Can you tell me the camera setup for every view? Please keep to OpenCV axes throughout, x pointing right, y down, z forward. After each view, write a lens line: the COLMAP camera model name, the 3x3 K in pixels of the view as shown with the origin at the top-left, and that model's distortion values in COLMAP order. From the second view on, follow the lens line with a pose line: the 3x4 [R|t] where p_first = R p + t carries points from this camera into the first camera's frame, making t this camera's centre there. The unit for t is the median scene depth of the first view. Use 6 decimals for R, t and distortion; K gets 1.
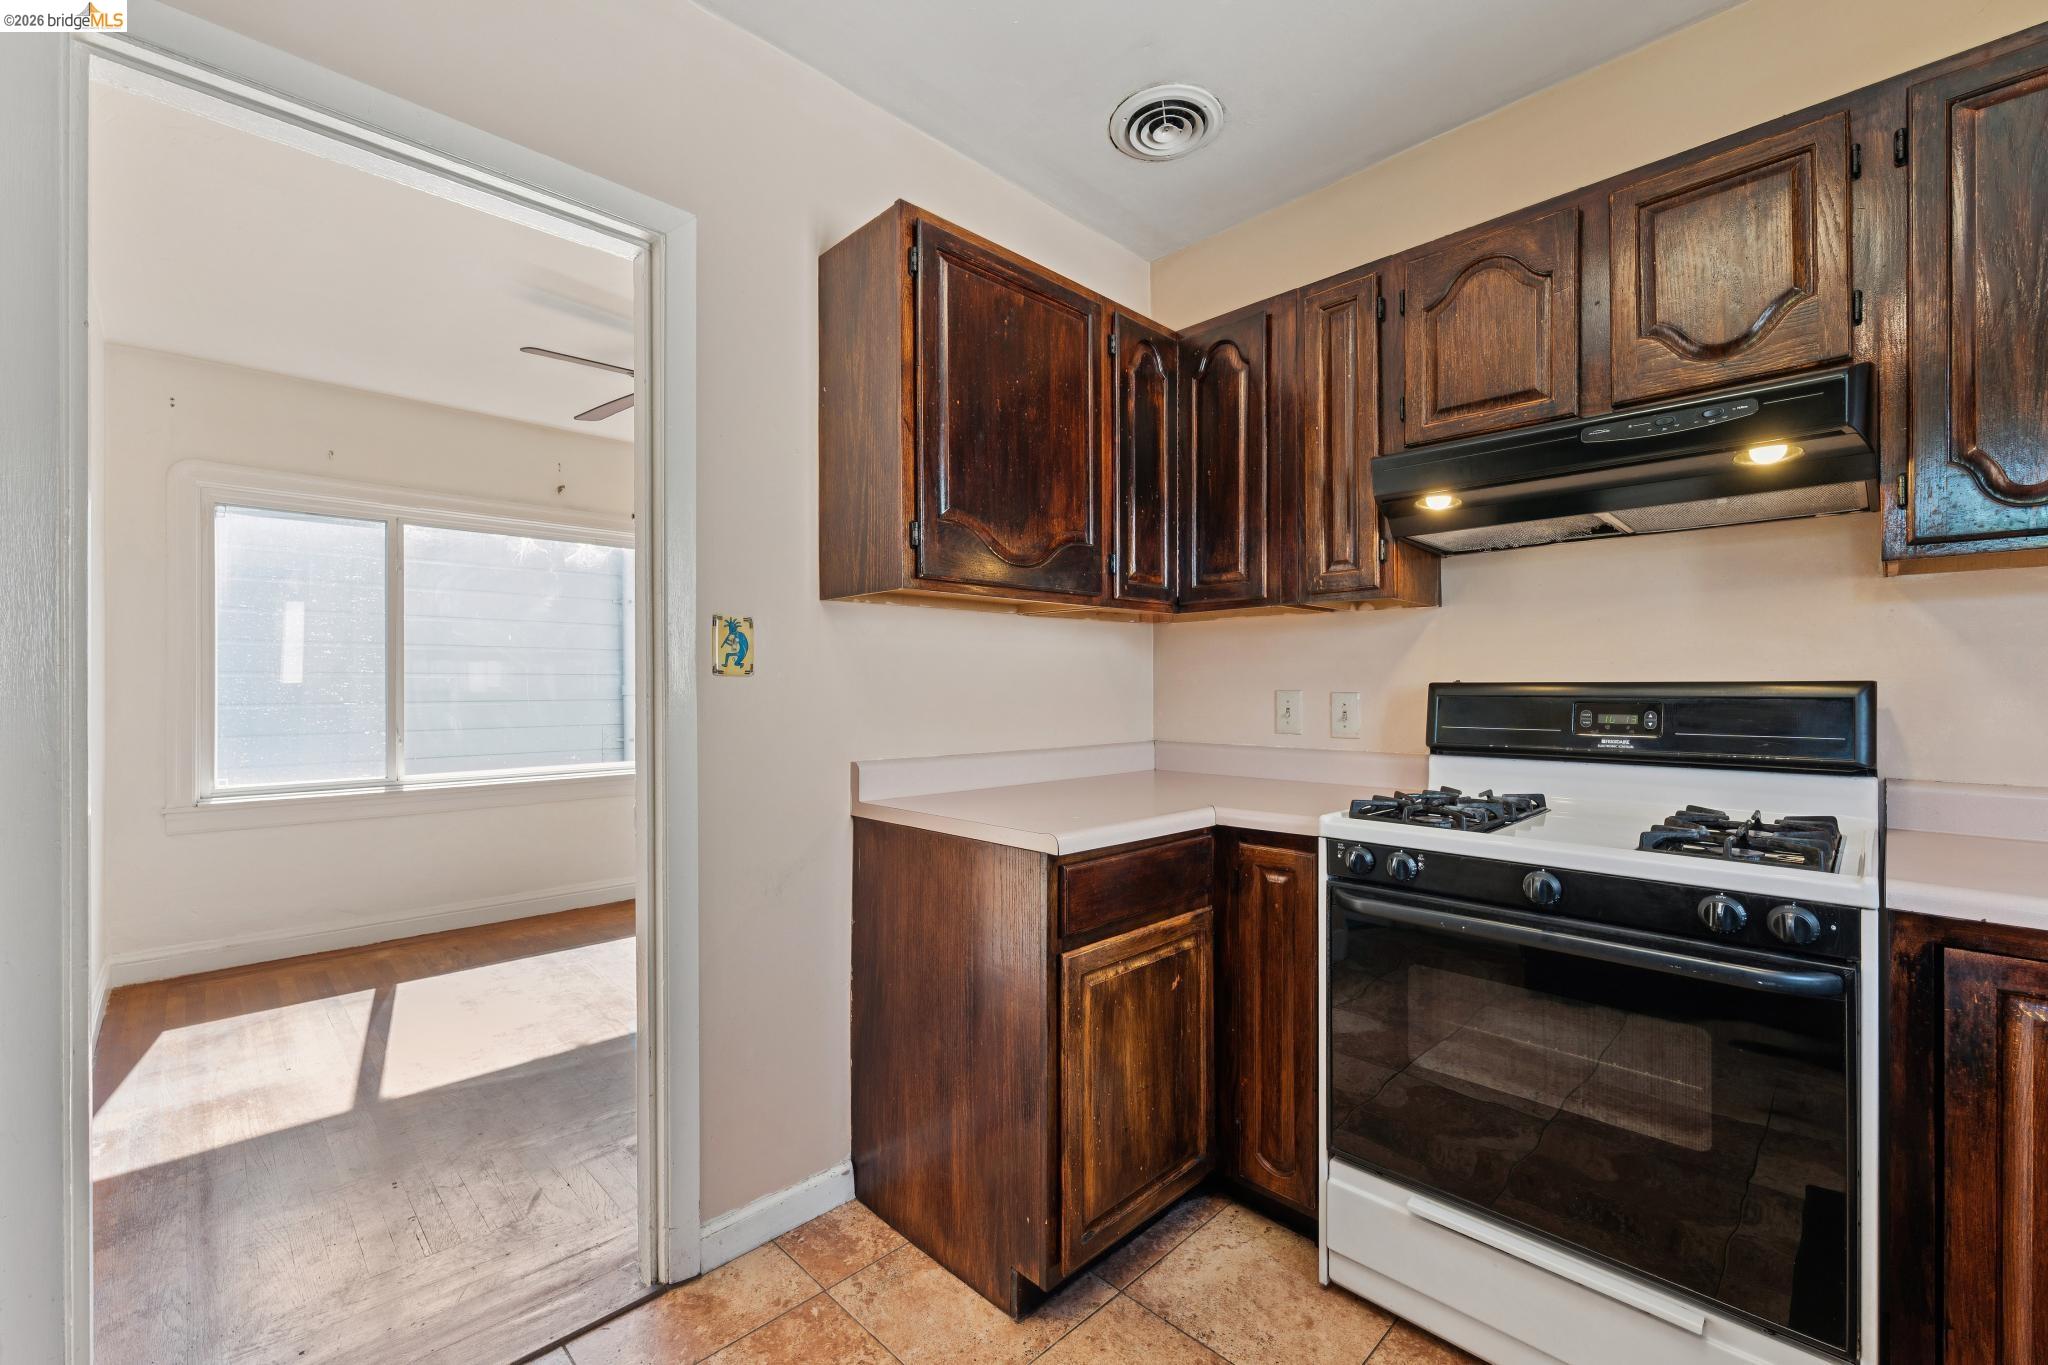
lens RADIAL K [[846.0, 0, 1020.1], [0, 846.0, 681.8], [0, 0, 1]] dist [-0.001447, -0.001109]
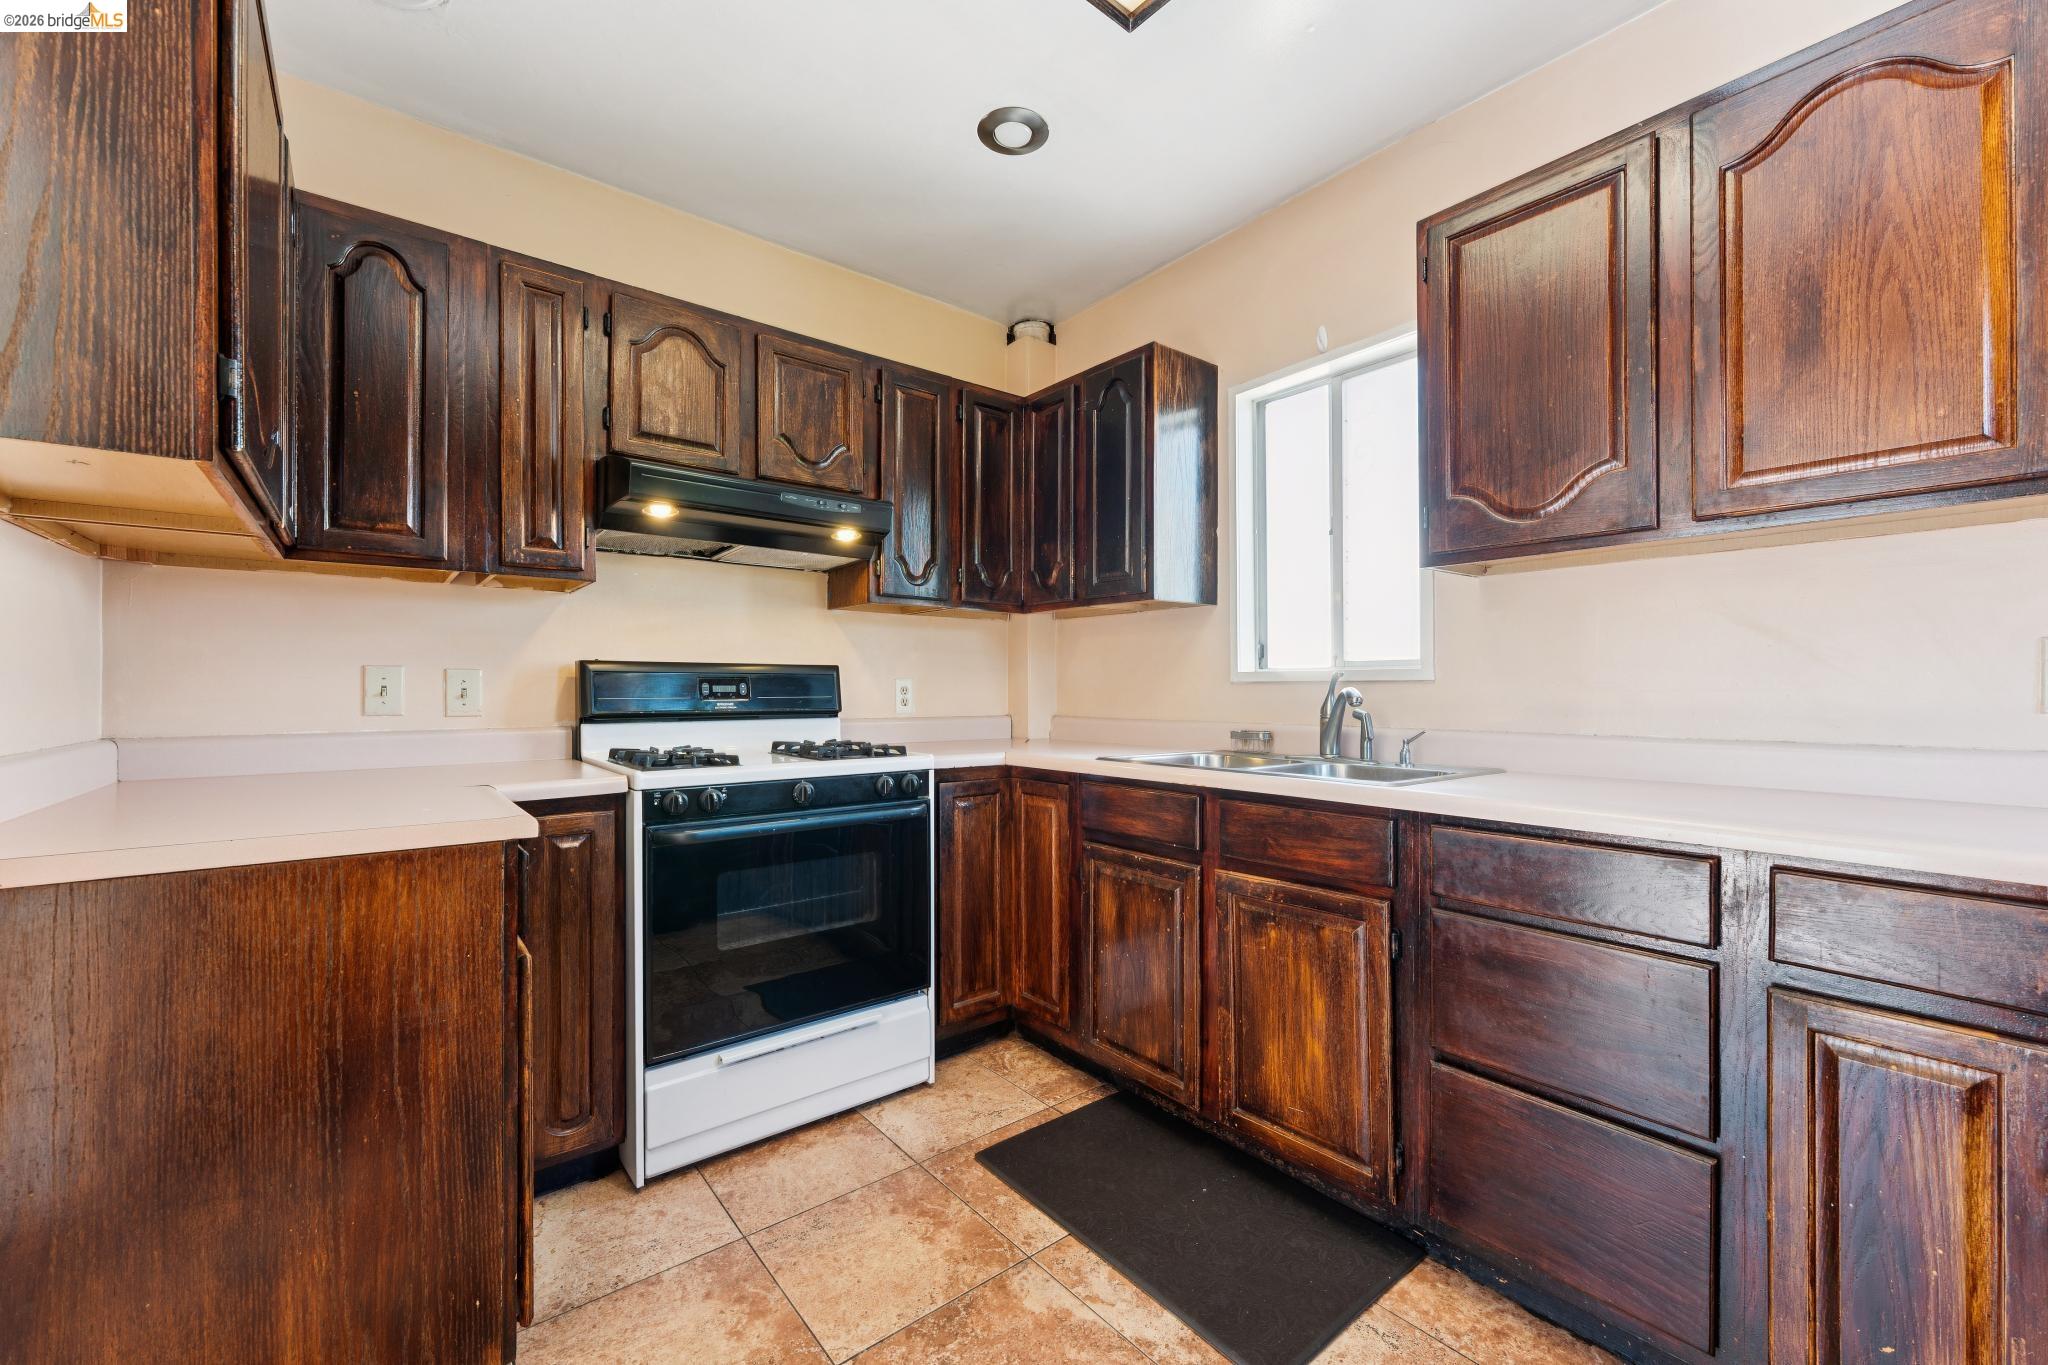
lens RADIAL K [[812.7, 0, 1017.3], [0, 812.7, 688.5], [0, 0, 1]] dist [-0.000322, -0.000783]
pose [[0.106063, 0.002941, 0.994355, -0.622704], [-0.004017, 0.999989, -0.002529, 0.045755], [-0.994351, -0.003726, 0.106074, 0.362323]]
